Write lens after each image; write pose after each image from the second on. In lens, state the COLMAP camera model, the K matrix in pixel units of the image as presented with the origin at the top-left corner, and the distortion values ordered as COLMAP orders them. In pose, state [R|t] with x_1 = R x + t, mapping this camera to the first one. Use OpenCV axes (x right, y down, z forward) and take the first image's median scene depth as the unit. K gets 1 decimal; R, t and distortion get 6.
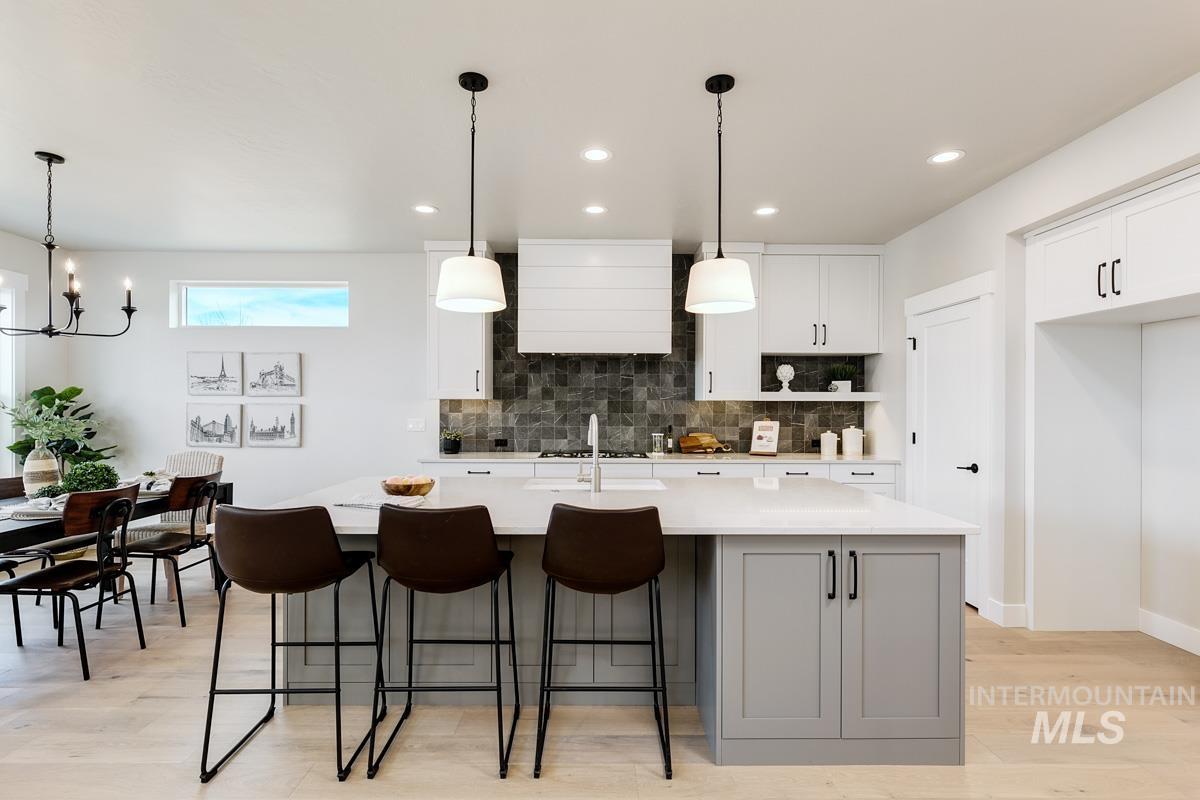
lens RADIAL K [[582.9, 0, 611.8], [0, 582.9, 406.8], [0, 0, 1]] dist [-0.010015, 0.001603]
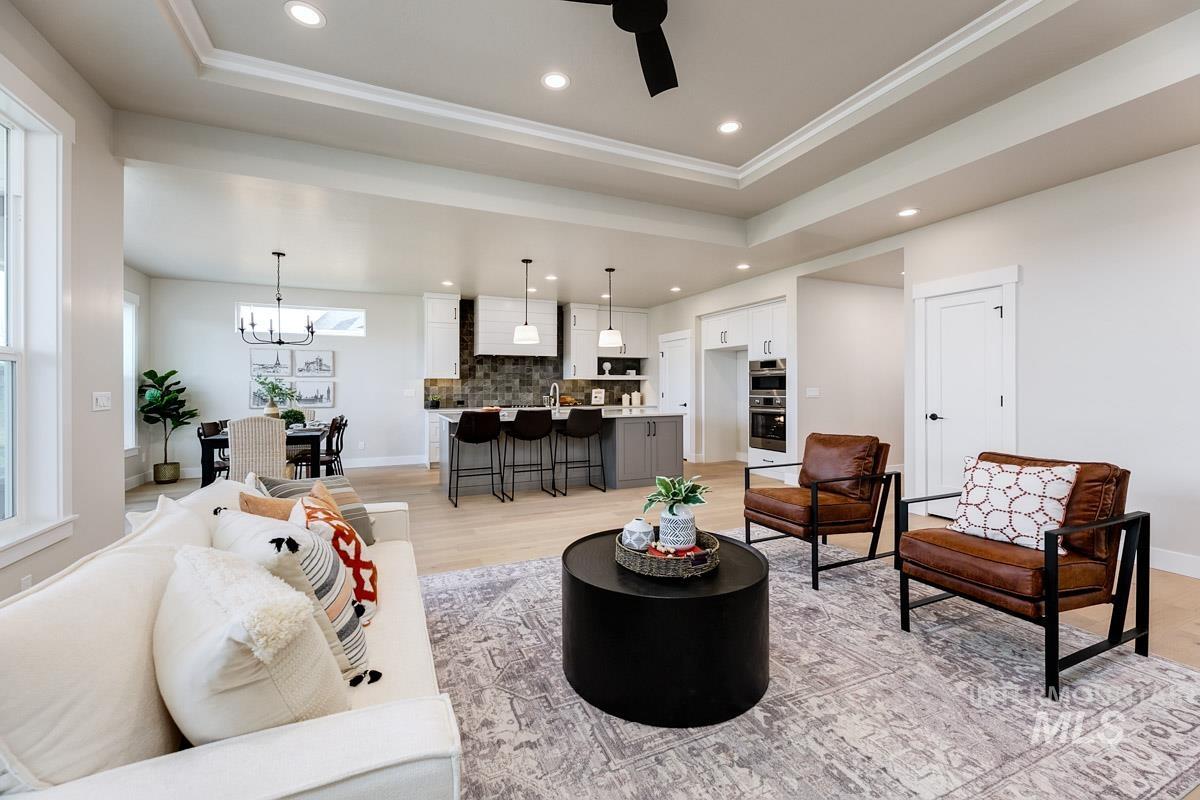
lens RADIAL K [[476.9, 0, 600.3], [0, 476.9, 389.9], [0, 0, 1]] dist [0.008414, 0.000131]
pose [[0.927325, -0.008120, 0.374170, -0.362795], [0.008055, 0.999966, 0.001737, 0.023756], [-0.374171, 0.001403, 0.927359, -0.577387]]
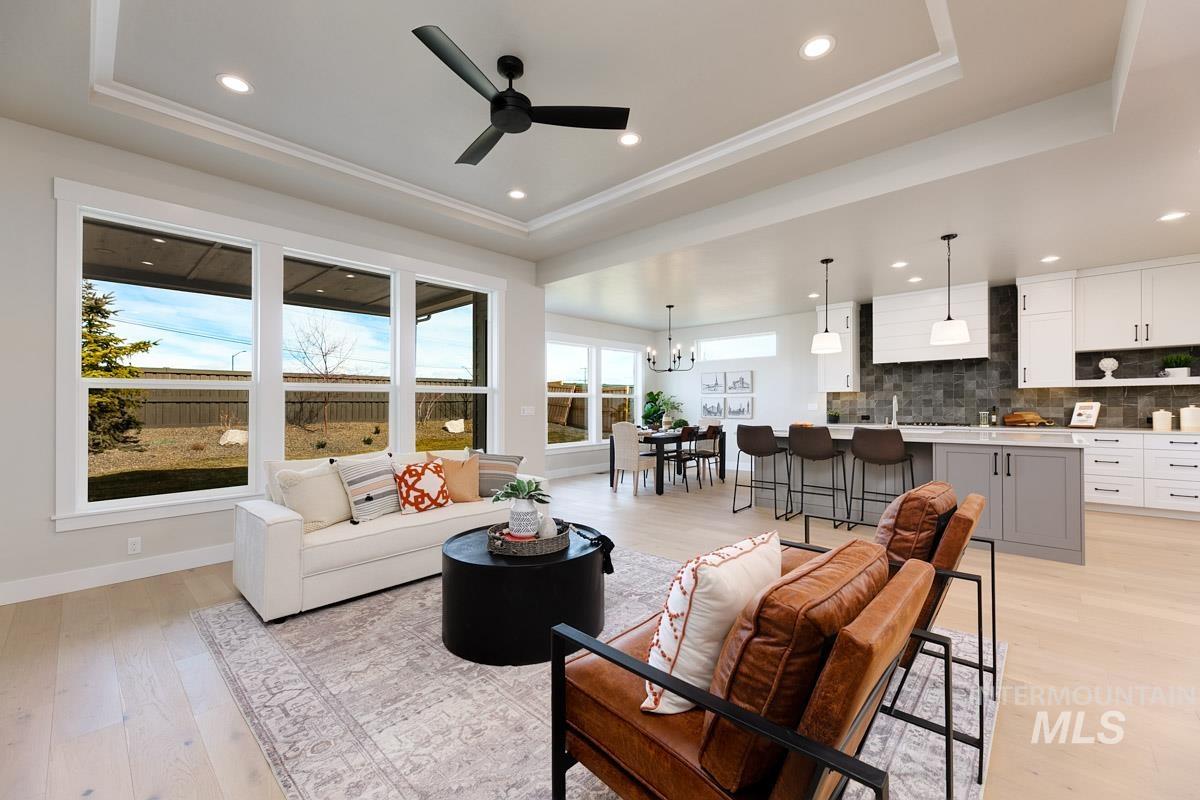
lens RADIAL K [[476.9, 0, 604.8], [0, 476.9, 405.6], [0, 0, 1]] dist [0.008414, 0.000131]
pose [[0.722645, -0.007373, -0.691180, 0.227150], [0.008166, 0.999964, -0.002129, 0.025106], [0.691171, -0.004106, 0.722679, -0.527439]]
